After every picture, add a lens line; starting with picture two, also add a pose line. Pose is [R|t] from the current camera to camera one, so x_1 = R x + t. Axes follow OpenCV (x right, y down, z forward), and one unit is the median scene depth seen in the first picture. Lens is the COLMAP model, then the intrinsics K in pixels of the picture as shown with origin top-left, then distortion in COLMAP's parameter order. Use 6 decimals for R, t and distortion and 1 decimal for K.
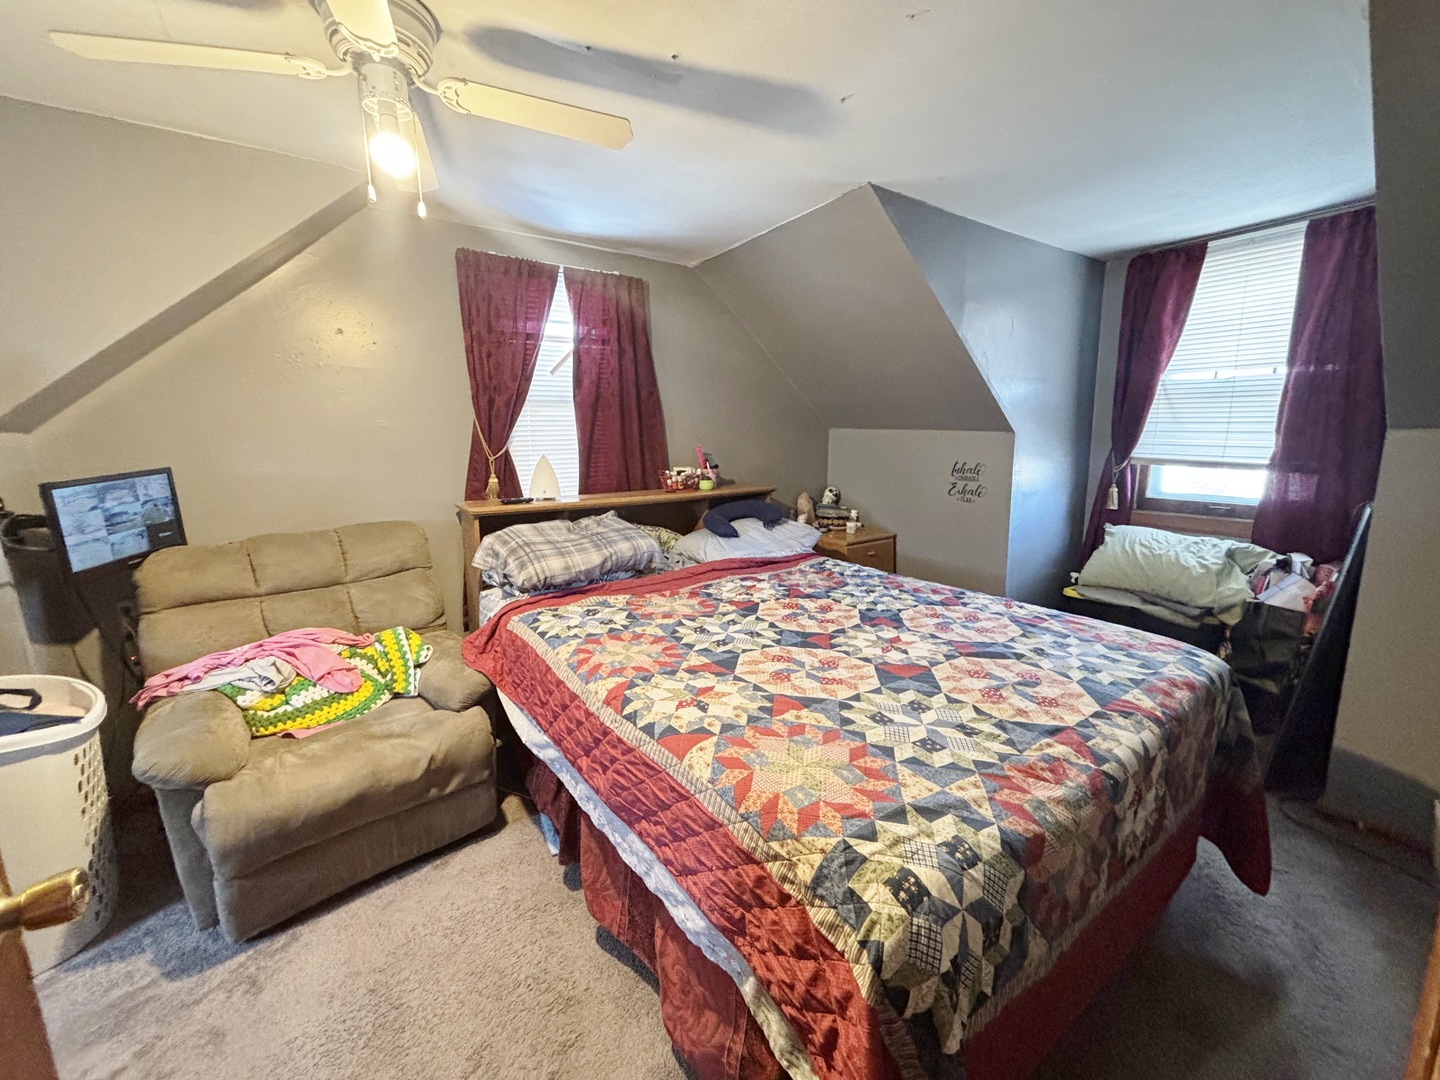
lens RADIAL K [[577.9, 0, 727.0], [0, 577.9, 534.1], [0, 0, 1]] dist [0.003234, 0.000013]
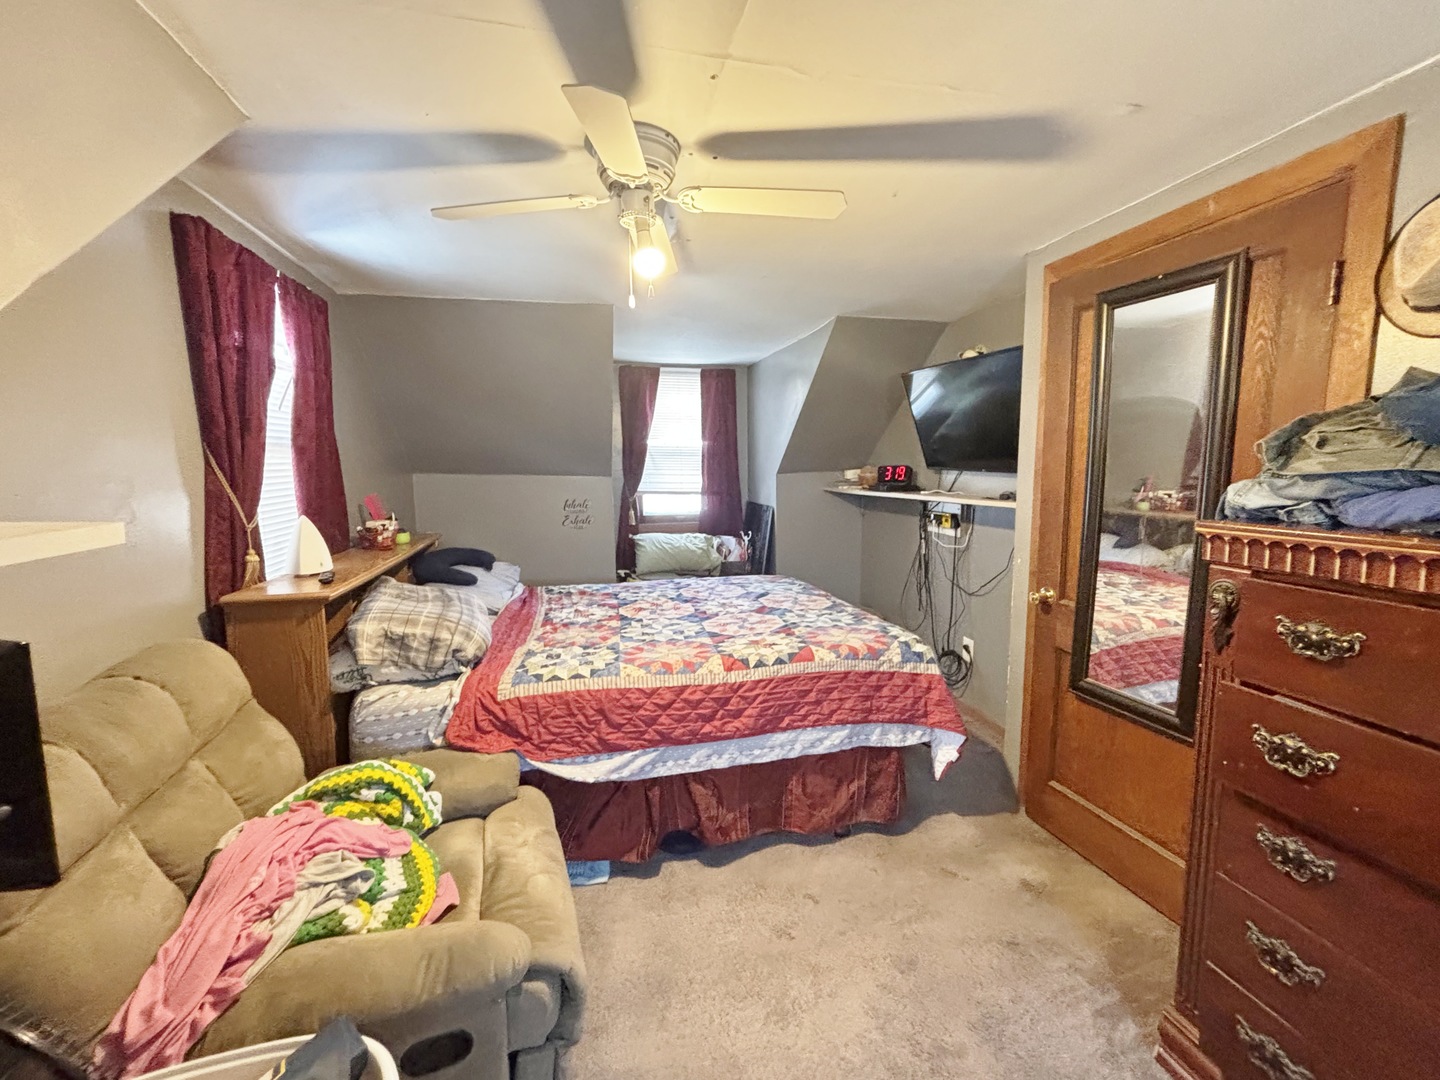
lens RADIAL K [[577.9, 0, 727.9], [0, 577.9, 533.6], [0, 0, 1]] dist [0.003234, 0.000013]
pose [[0.376810, -0.107650, 0.920014, -1.263329], [0.168649, 0.984596, 0.046133, -0.091542], [-0.910808, 0.137776, 0.389161, 0.339486]]
